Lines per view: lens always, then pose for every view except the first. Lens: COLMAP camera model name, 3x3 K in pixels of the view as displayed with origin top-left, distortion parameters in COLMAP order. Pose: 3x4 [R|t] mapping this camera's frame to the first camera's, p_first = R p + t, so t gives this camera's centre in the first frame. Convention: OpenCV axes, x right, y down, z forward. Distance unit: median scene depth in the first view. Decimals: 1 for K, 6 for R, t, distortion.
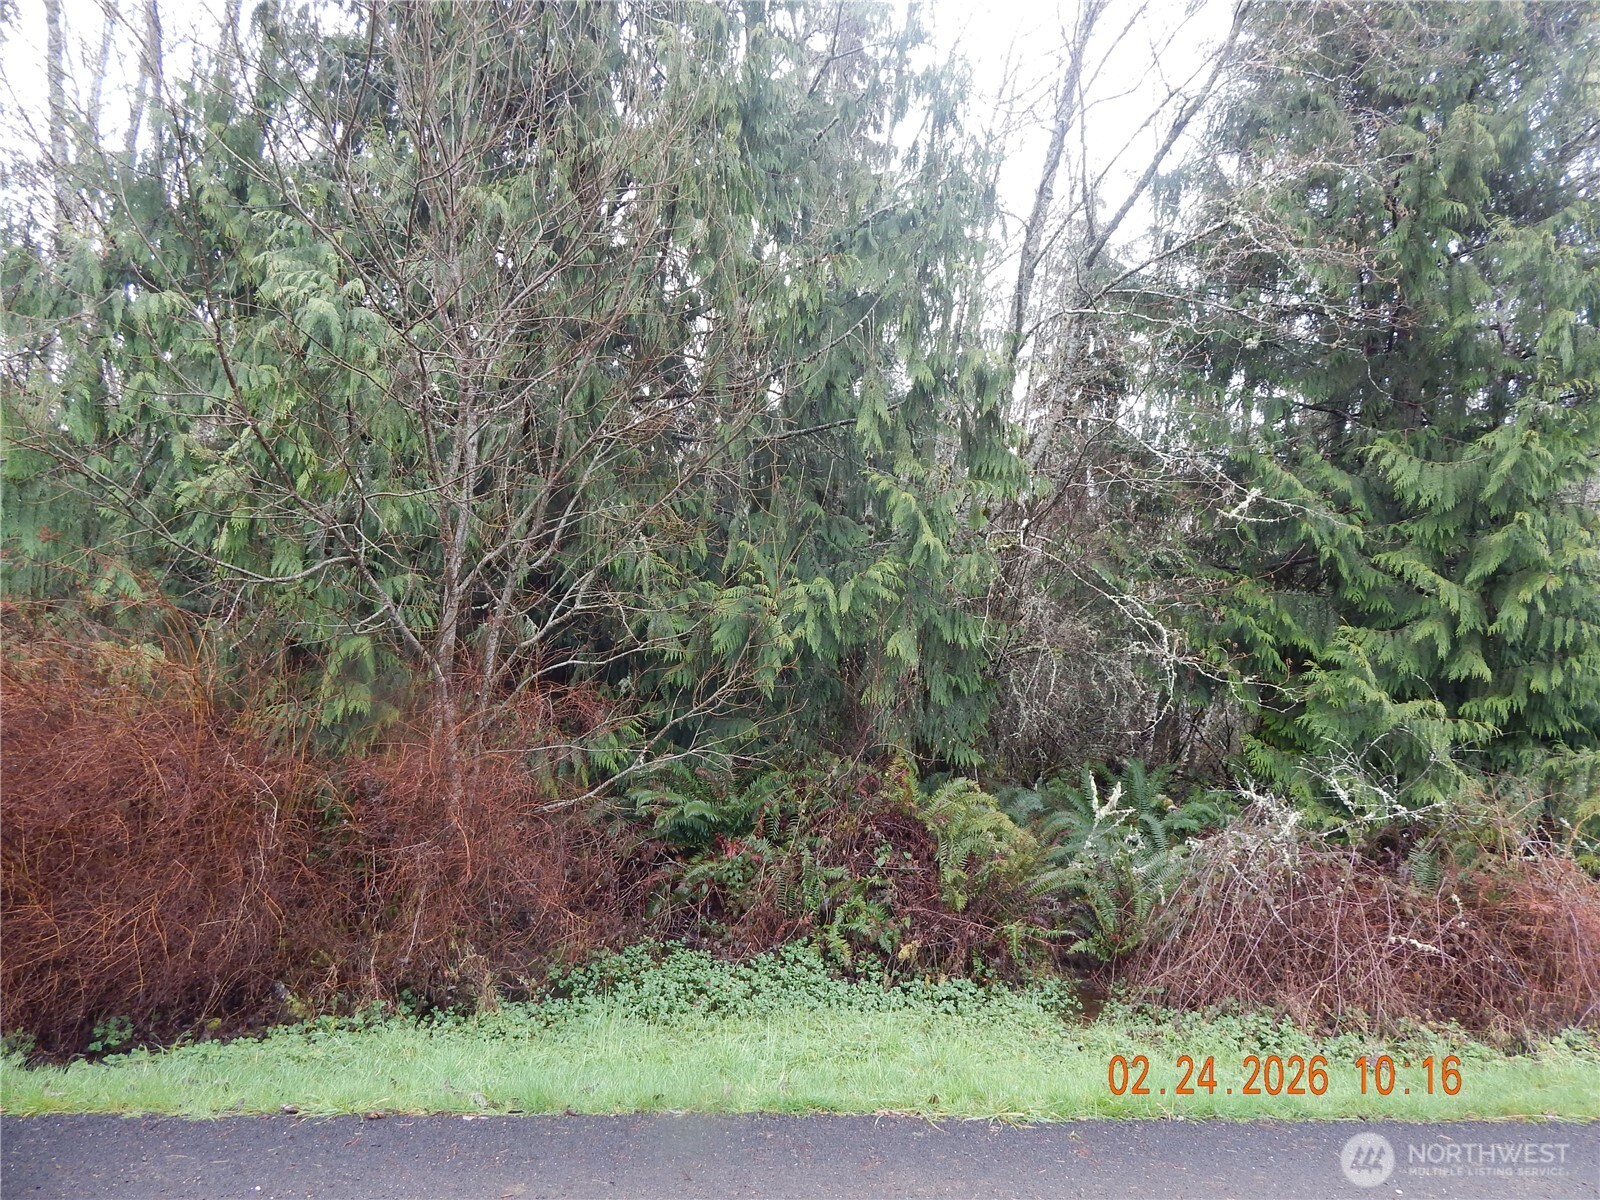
lens RADIAL K [[1041.4, 0, 799.9], [0, 1041.4, 599.3], [0, 0, 1]] dist [0.001105, -0.003487]
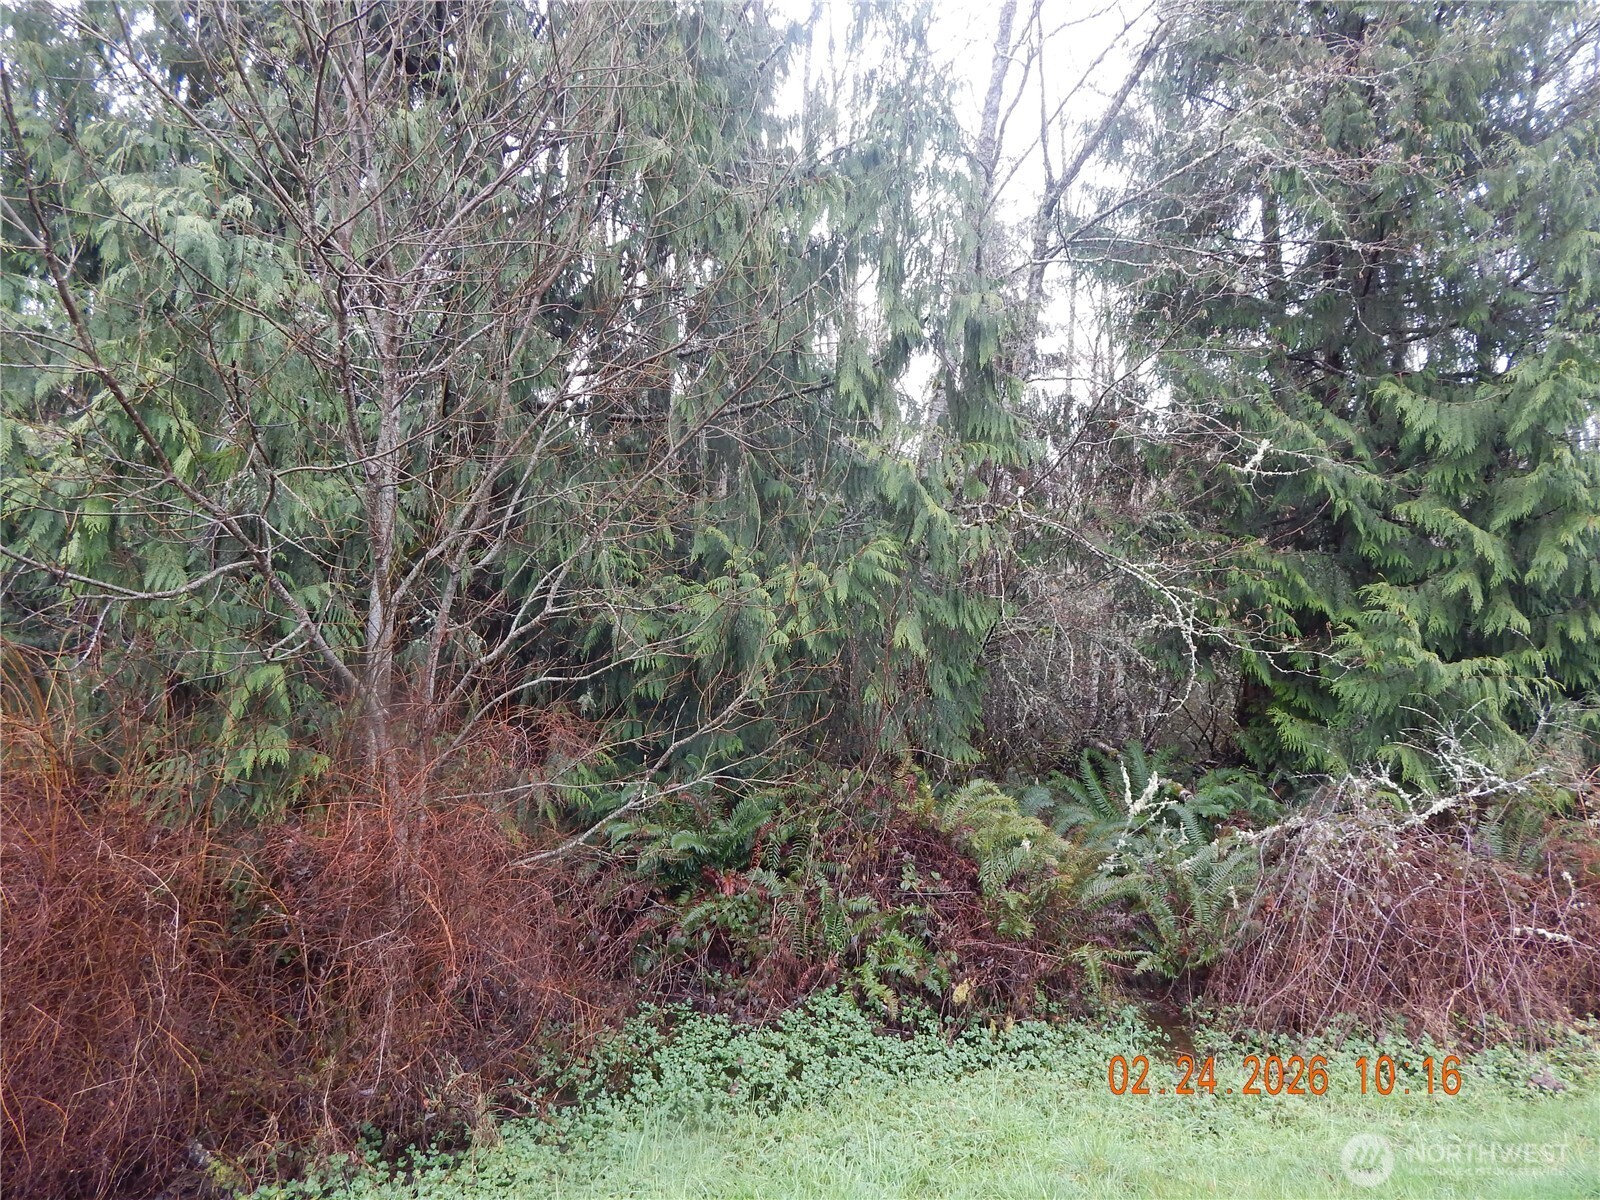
lens RADIAL K [[1041.4, 0, 799.6], [0, 1041.4, 601.4], [0, 0, 1]] dist [0.001105, -0.003487]
pose [[0.992981, -0.060554, 0.101595, -0.087355], [0.060187, 0.998165, 0.006681, 0.005614], [-0.101813, -0.000519, 0.994803, 0.154882]]
